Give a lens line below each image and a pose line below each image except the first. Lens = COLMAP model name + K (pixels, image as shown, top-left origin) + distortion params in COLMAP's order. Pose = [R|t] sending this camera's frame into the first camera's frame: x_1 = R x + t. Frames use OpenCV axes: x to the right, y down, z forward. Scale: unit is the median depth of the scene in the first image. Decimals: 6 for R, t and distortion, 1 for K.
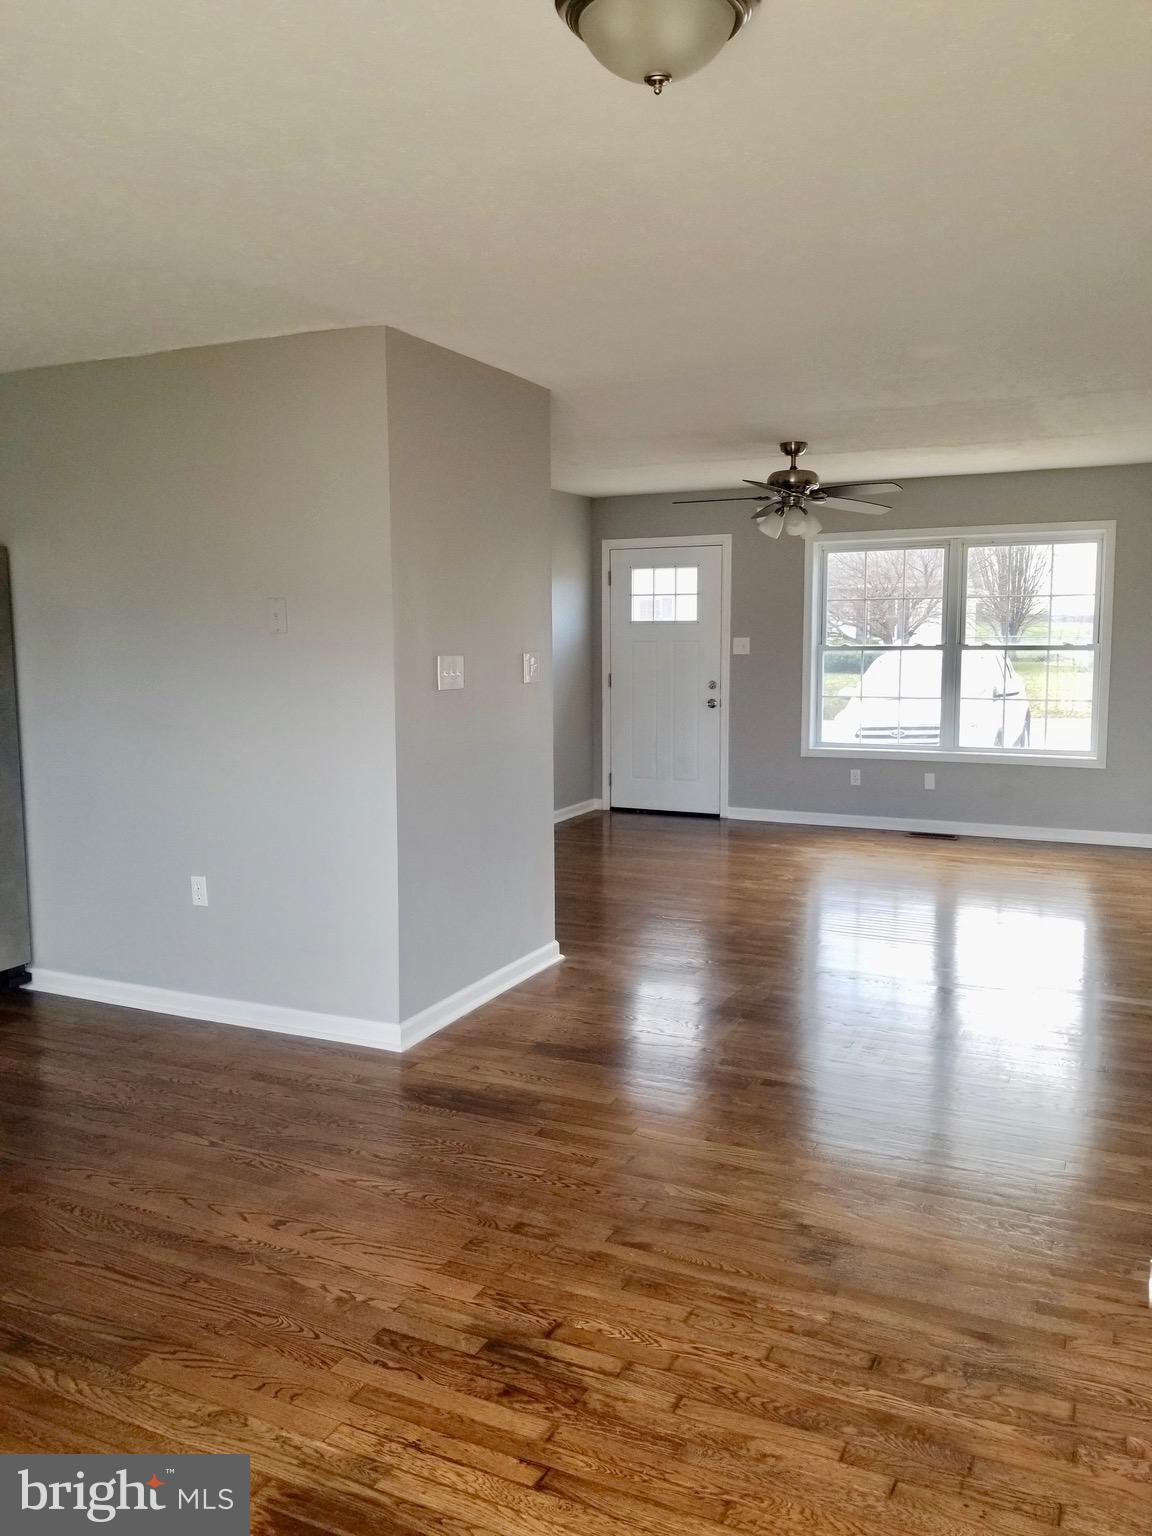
lens RADIAL K [[1211.9, 0, 569.0], [0, 1211.9, 752.3], [0, 0, 1]] dist [0.061870, -0.089563]
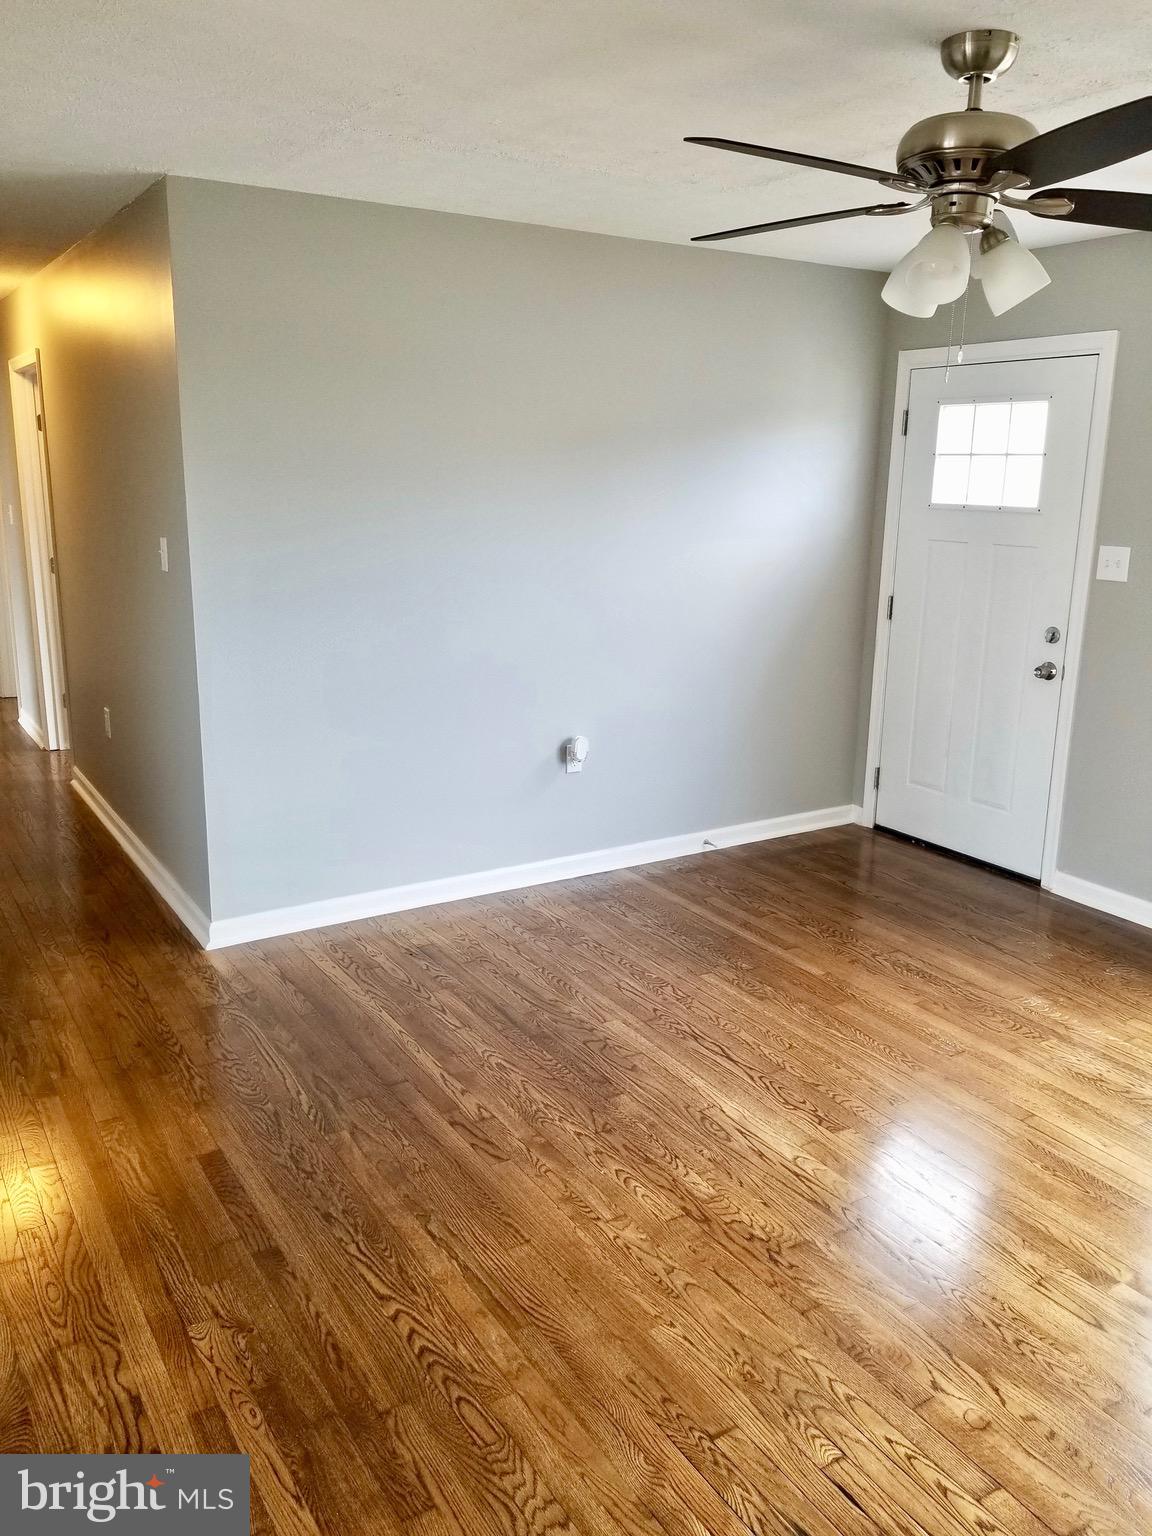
lens RADIAL K [[1211.9, 0, 584.5], [0, 1211.9, 768.8], [0, 0, 1]] dist [0.061870, -0.089563]
pose [[0.851217, 0.145694, -0.504185, 0.398461], [-0.075672, 0.984727, 0.156798, -0.120399], [0.519329, -0.095316, 0.849242, 0.820148]]
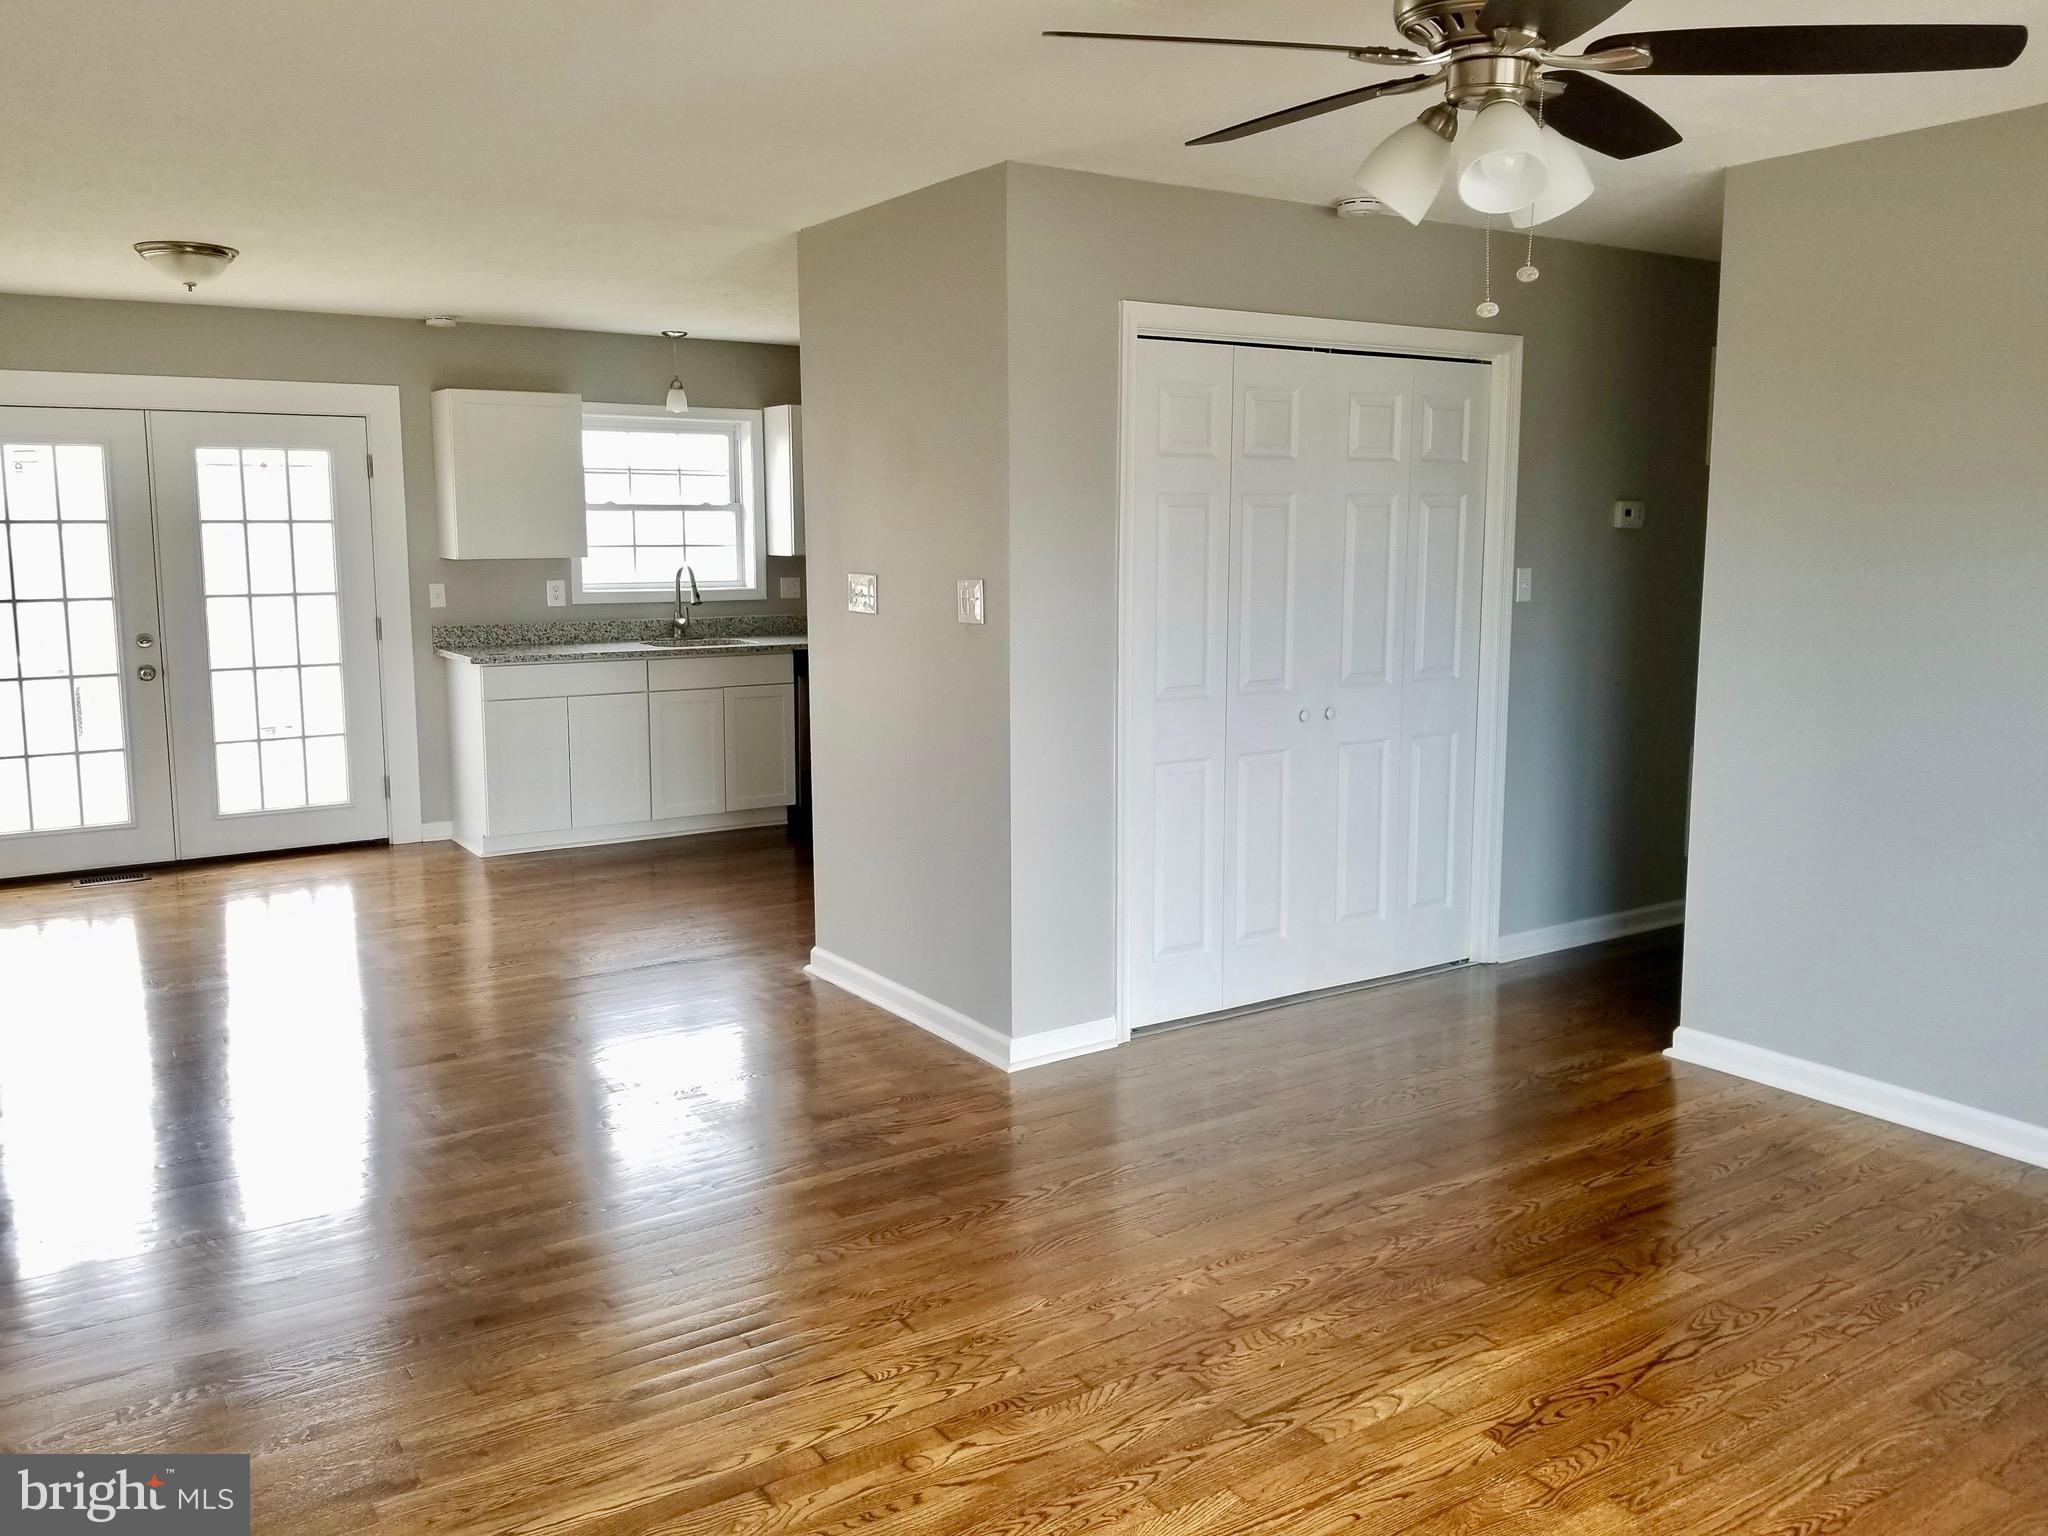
lens RADIAL K [[1615.8, 0, 1017.1], [0, 1615.8, 761.4], [0, 0, 1]] dist [0.061870, -0.089563]
pose [[-0.504838, 0.132003, -0.853062, 0.670049], [-0.089650, 0.974877, 0.203907, -0.159028], [0.858546, 0.179416, -0.480321, 1.350252]]
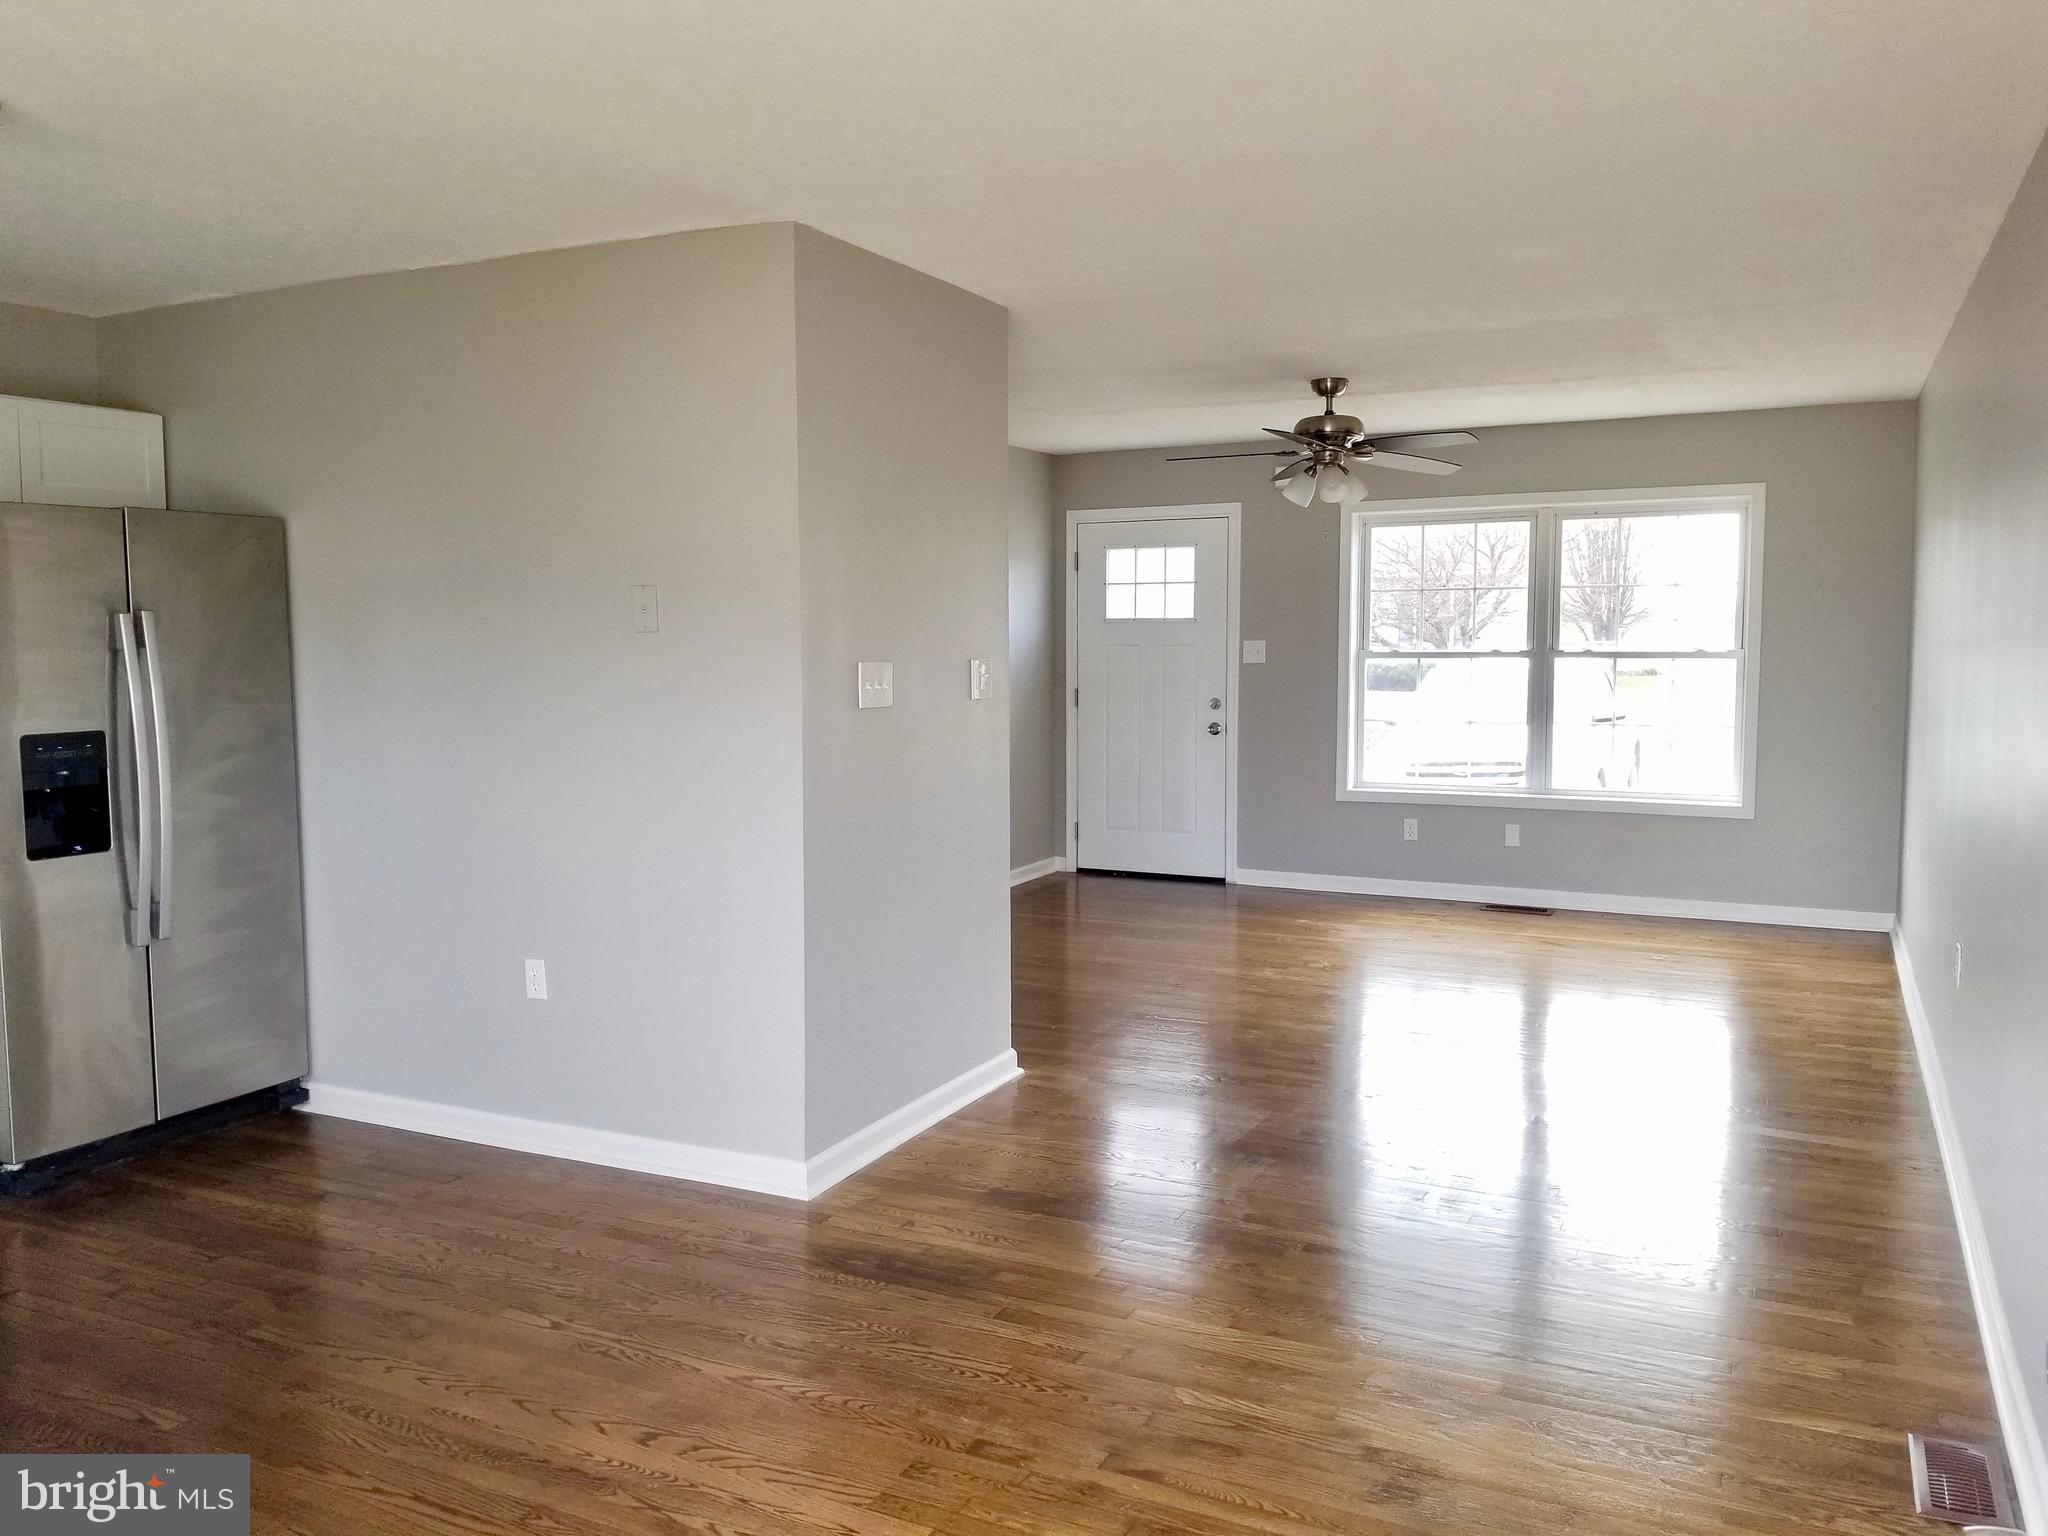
lens RADIAL K [[1615.8, 0, 980.5], [0, 1615.8, 752.9], [0, 0, 1]] dist [0.061870, -0.089563]
pose [[0.999833, 0.002883, -0.018039, -0.013794], [-0.003349, 0.999660, -0.025849, 0.000879], [0.017958, 0.025905, 0.999503, 0.012473]]
